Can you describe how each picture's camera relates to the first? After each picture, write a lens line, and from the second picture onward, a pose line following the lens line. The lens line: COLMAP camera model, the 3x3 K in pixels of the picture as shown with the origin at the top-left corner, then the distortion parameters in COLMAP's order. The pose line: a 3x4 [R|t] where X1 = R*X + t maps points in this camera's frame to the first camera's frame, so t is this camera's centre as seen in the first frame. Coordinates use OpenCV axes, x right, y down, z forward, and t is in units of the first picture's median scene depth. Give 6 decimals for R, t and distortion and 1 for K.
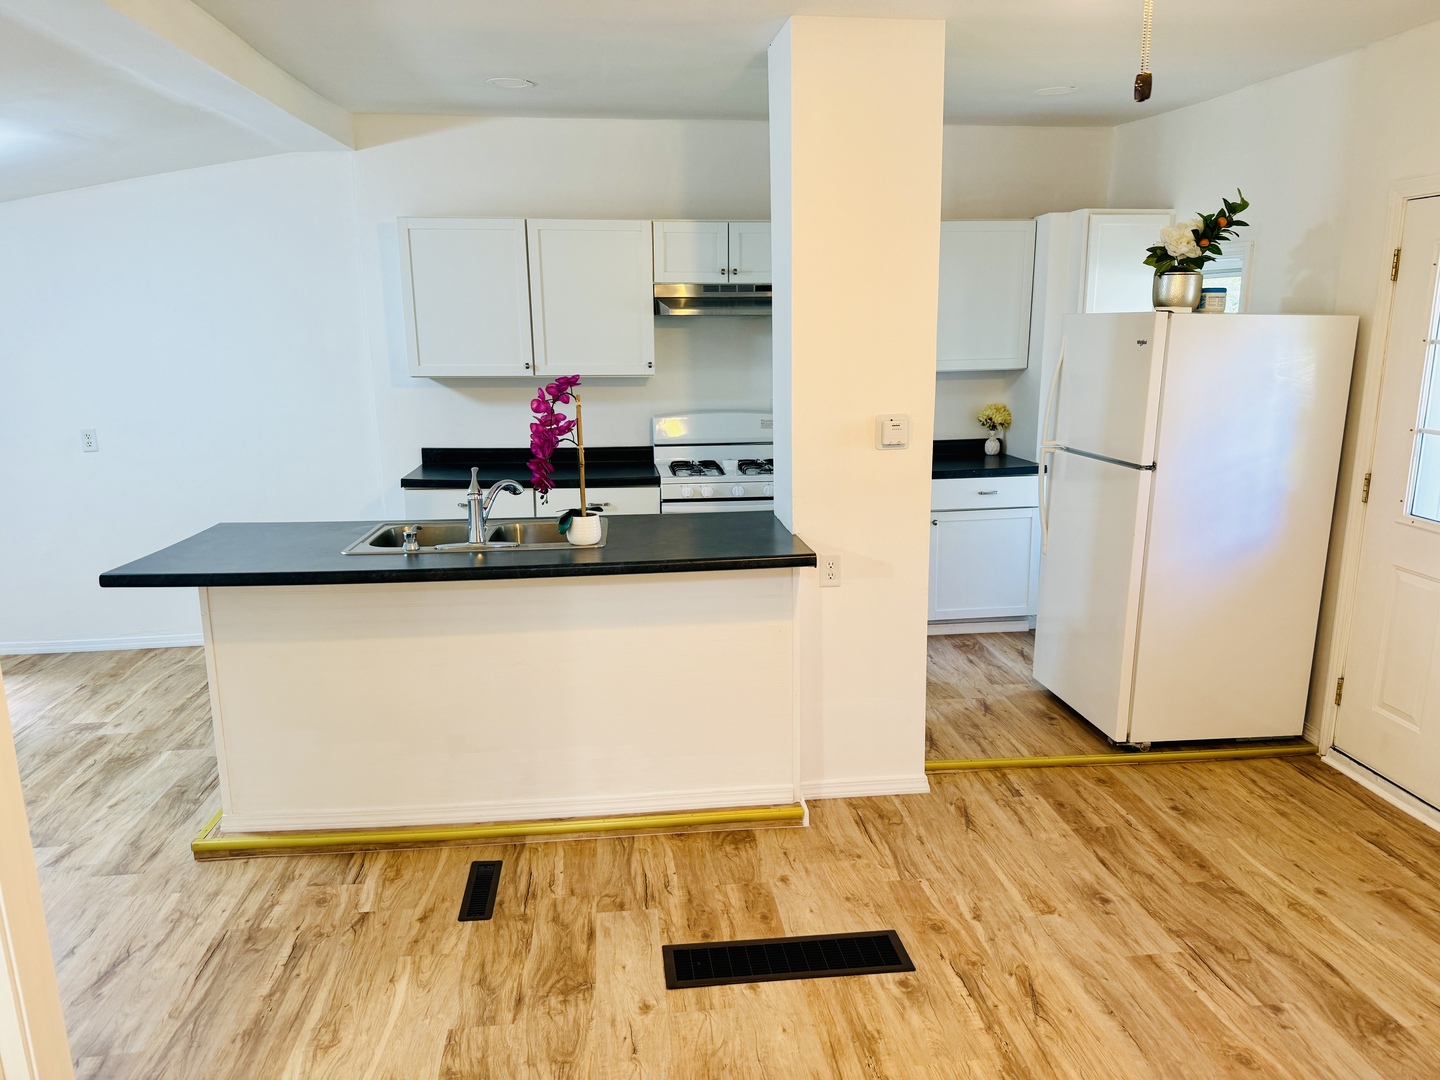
lens RADIAL K [[1018.1, 0, 723.7], [0, 1018.1, 539.9], [0, 0, 1]] dist [0.014605, -0.019100]
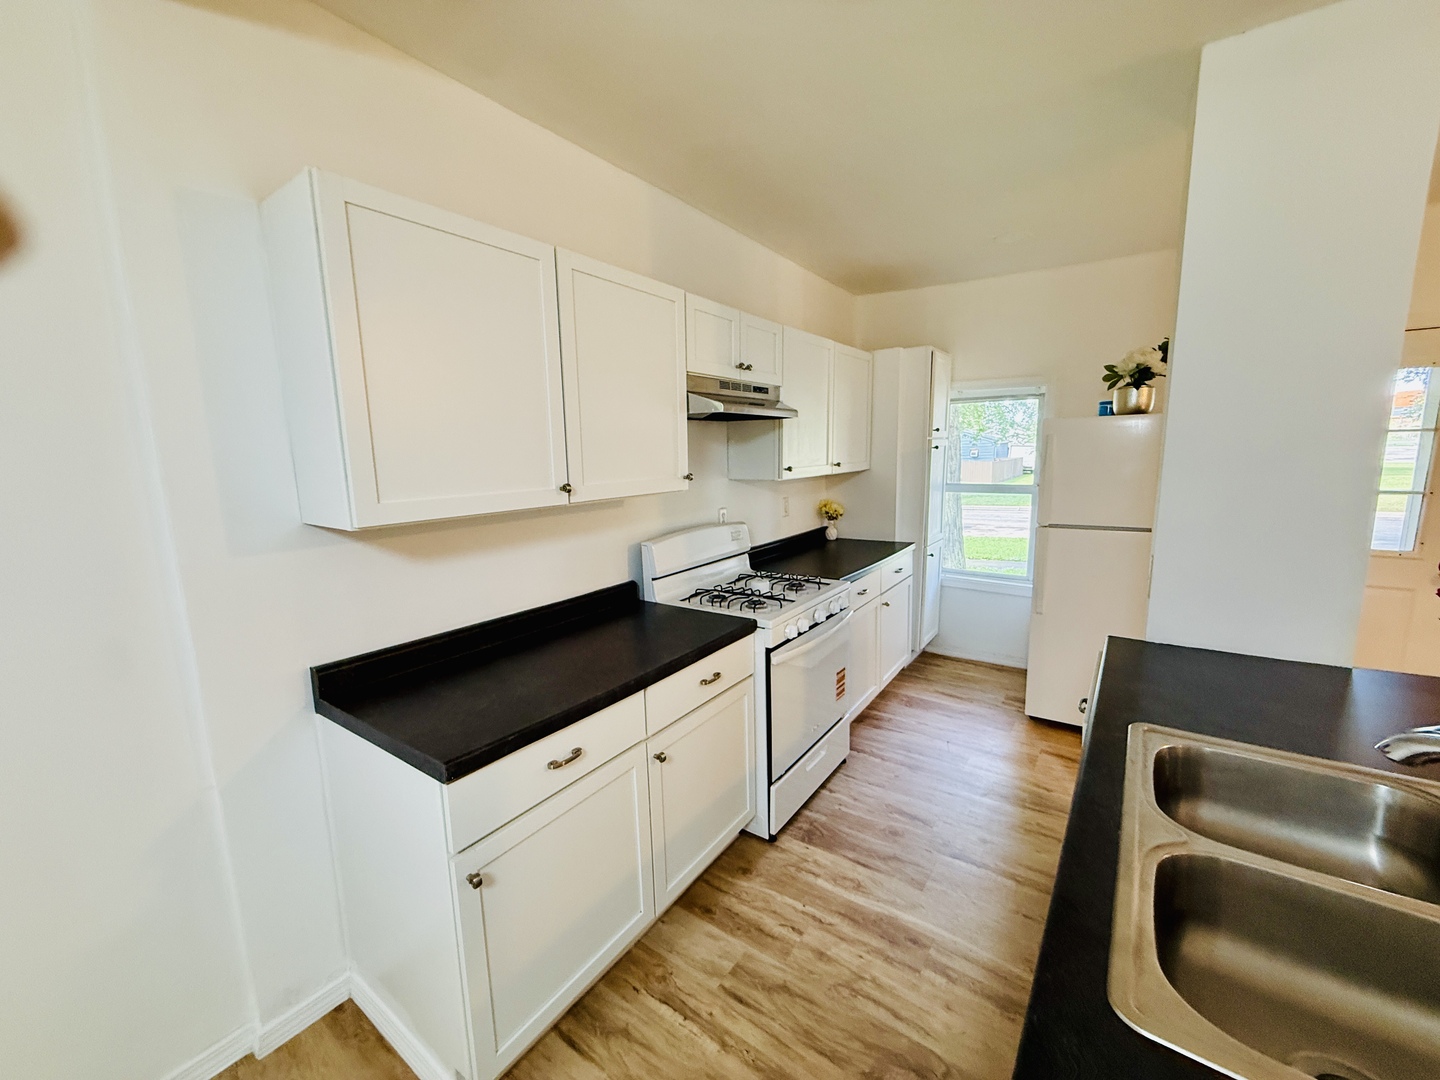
lens RADIAL K [[571.9, 0, 714.3], [0, 571.9, 538.5], [0, 0, 1]] dist [-0.000466, -0.000208]
pose [[0.677679, -0.121104, 0.725317, -0.604524], [0.172281, 0.985042, 0.003505, -0.201358], [-0.714892, 0.122583, 0.688406, 1.119701]]
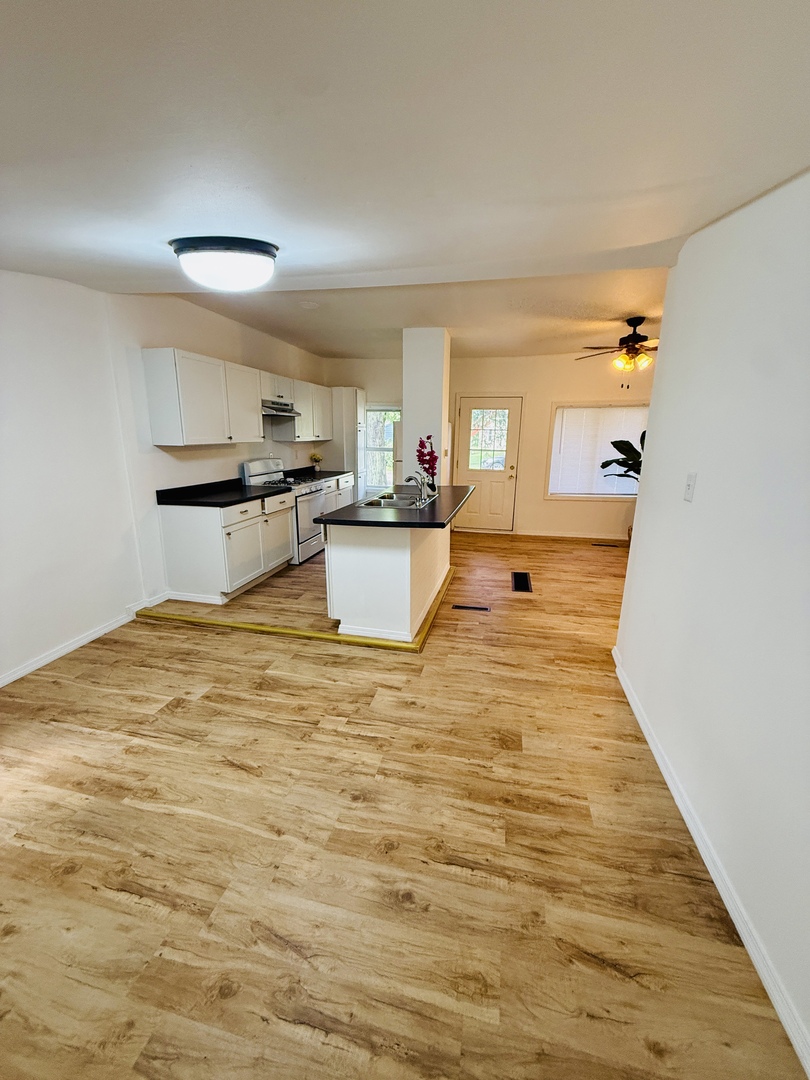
lens RADIAL K [[428.9, 0, 407.3], [0, 428.9, 535.4], [0, 0, 1]] dist [-0.000466, -0.000208]
pose [[0.338278, -0.208248, 0.917715, -1.356578], [0.183760, 0.971051, 0.152616, -0.086437], [-0.922930, 0.117013, 0.366754, 0.662979]]
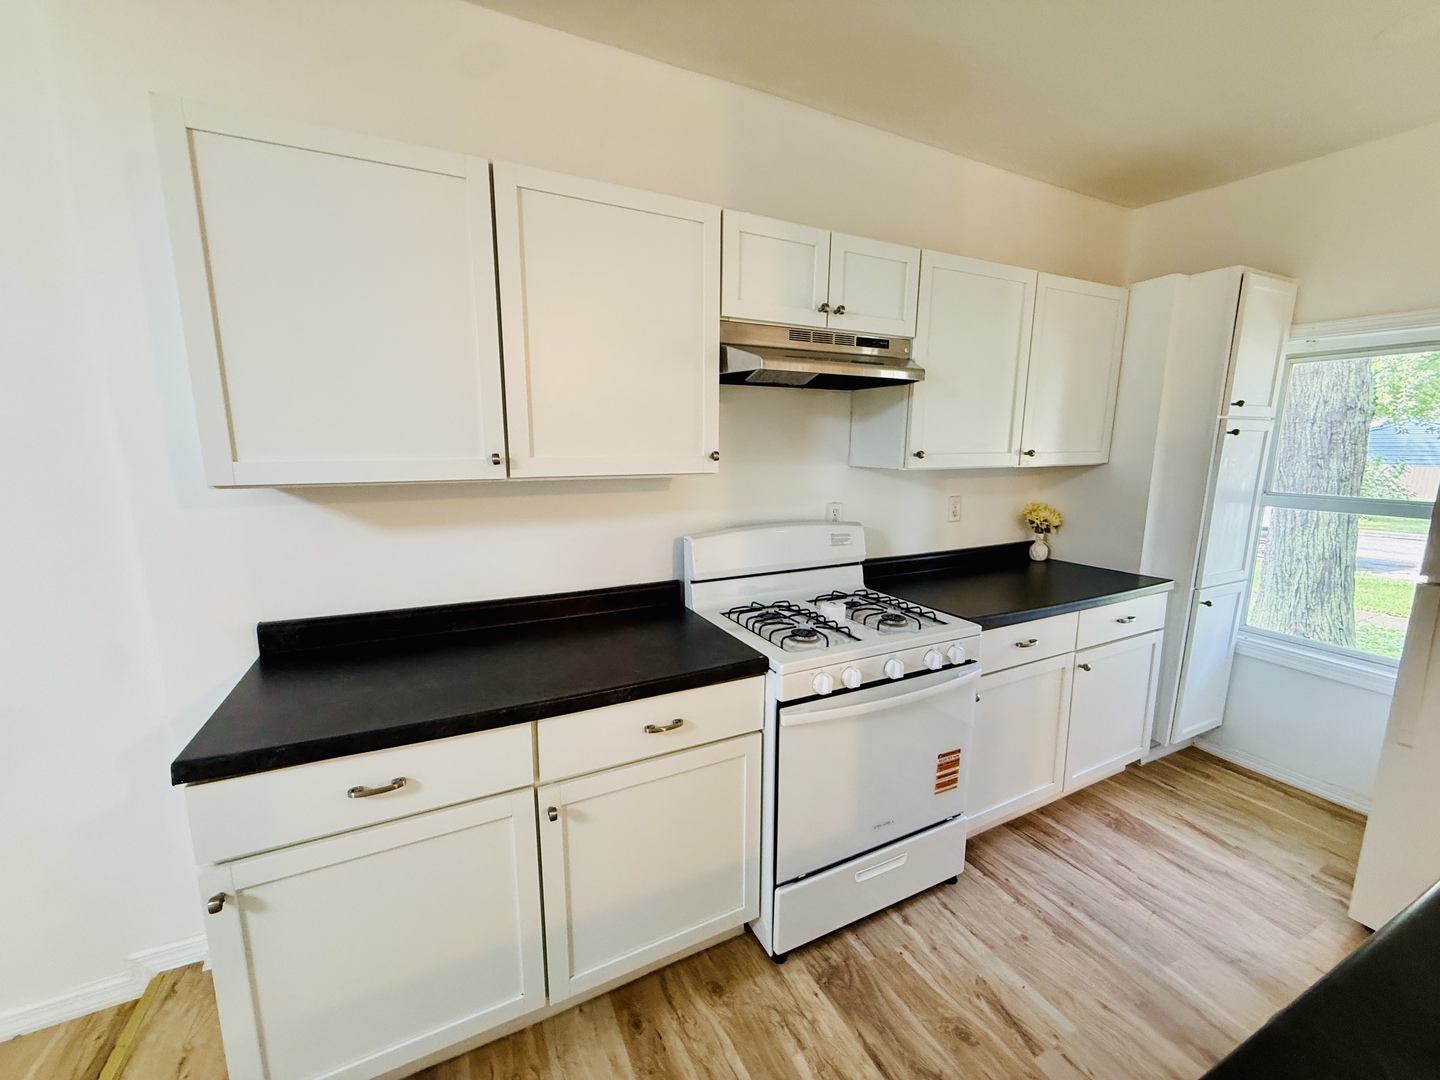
lens RADIAL K [[571.9, 0, 714.9], [0, 571.9, 538.4], [0, 0, 1]] dist [-0.000466, -0.000208]
pose [[0.945504, -0.045637, 0.322397, -0.290190], [0.060833, 0.997454, -0.037212, -0.181663], [-0.319878, 0.054796, 0.945873, 1.111799]]
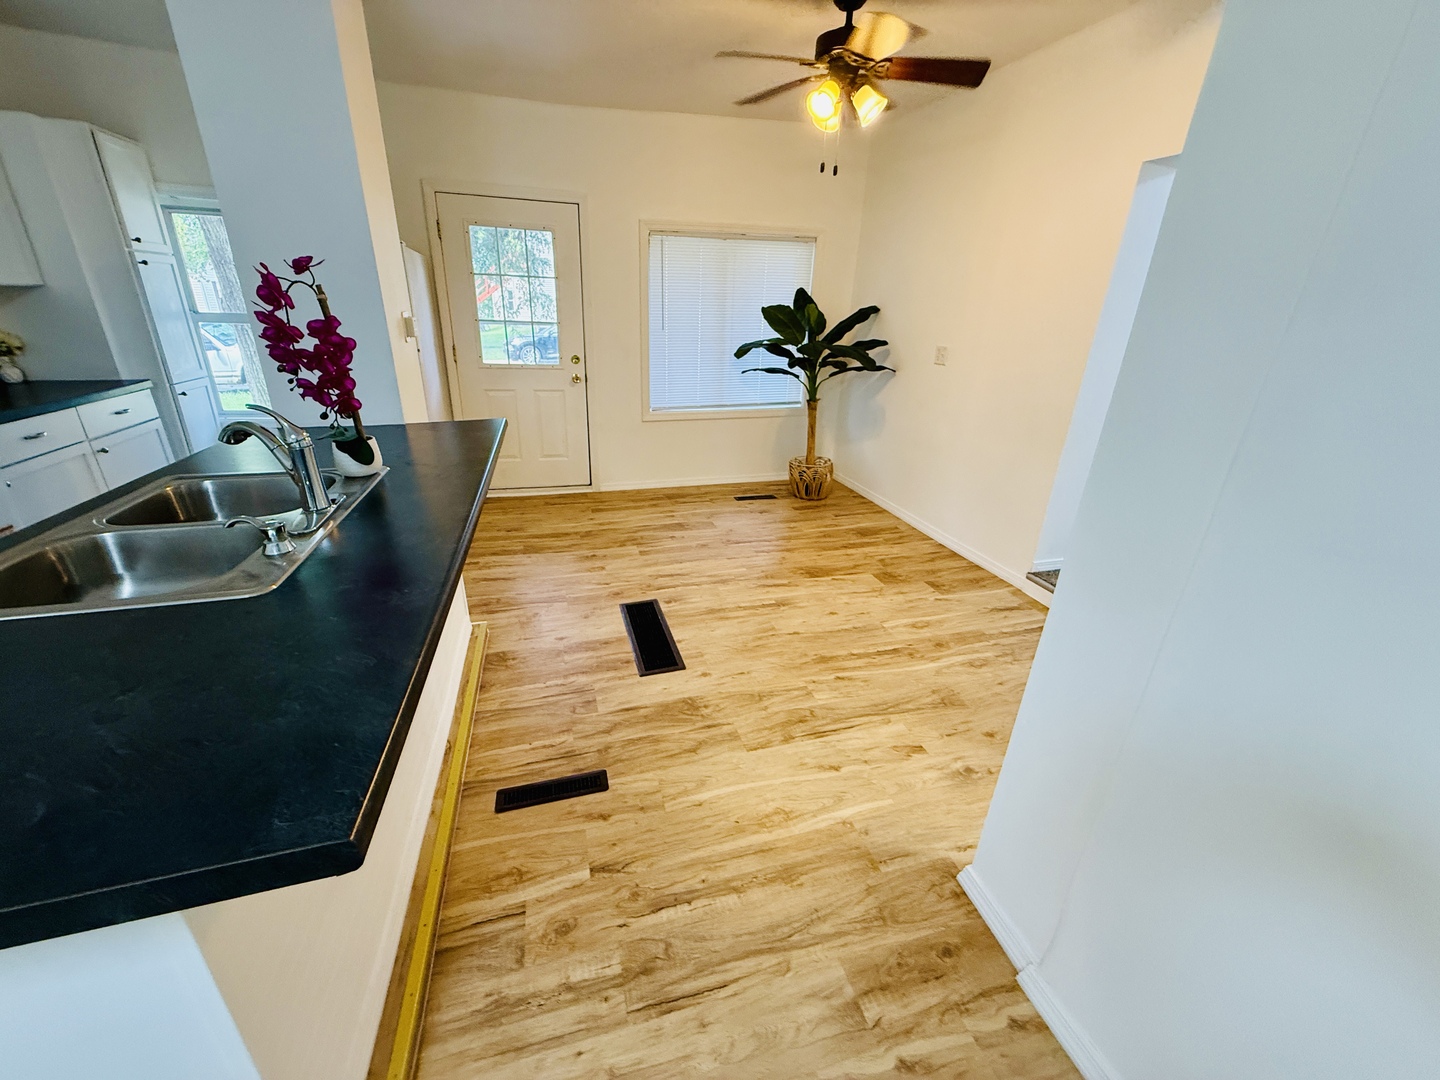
lens RADIAL K [[571.9, 0, 713.7], [0, 571.9, 541.6], [0, 0, 1]] dist [-0.000466, -0.000208]
pose [[-0.159011, -0.373073, 0.914074, -0.679169], [0.173894, 0.900796, 0.397904, -0.088422], [-0.971842, 0.222224, -0.078362, 0.799252]]
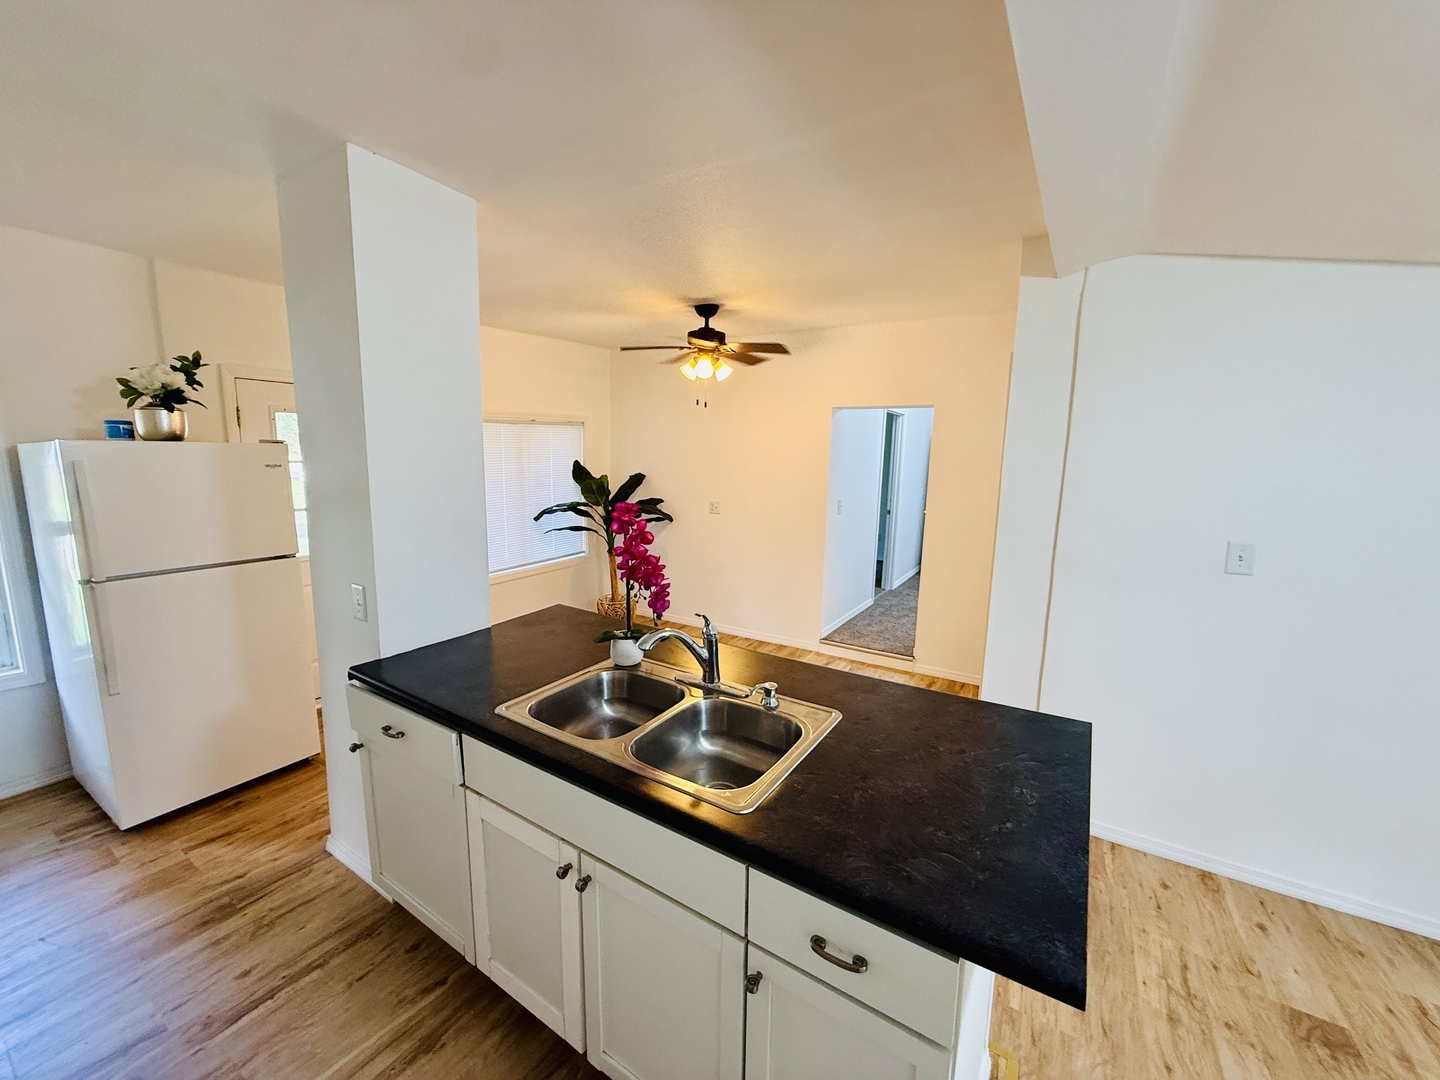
lens RADIAL K [[571.9, 0, 712.7], [0, 571.9, 537.6], [0, 0, 1]] dist [-0.000466, -0.000208]
pose [[-0.774876, -0.095006, 0.624933, -0.584732], [0.122301, 0.947427, 0.295678, -0.292799], [-0.620169, 0.305543, -0.722519, 1.398066]]
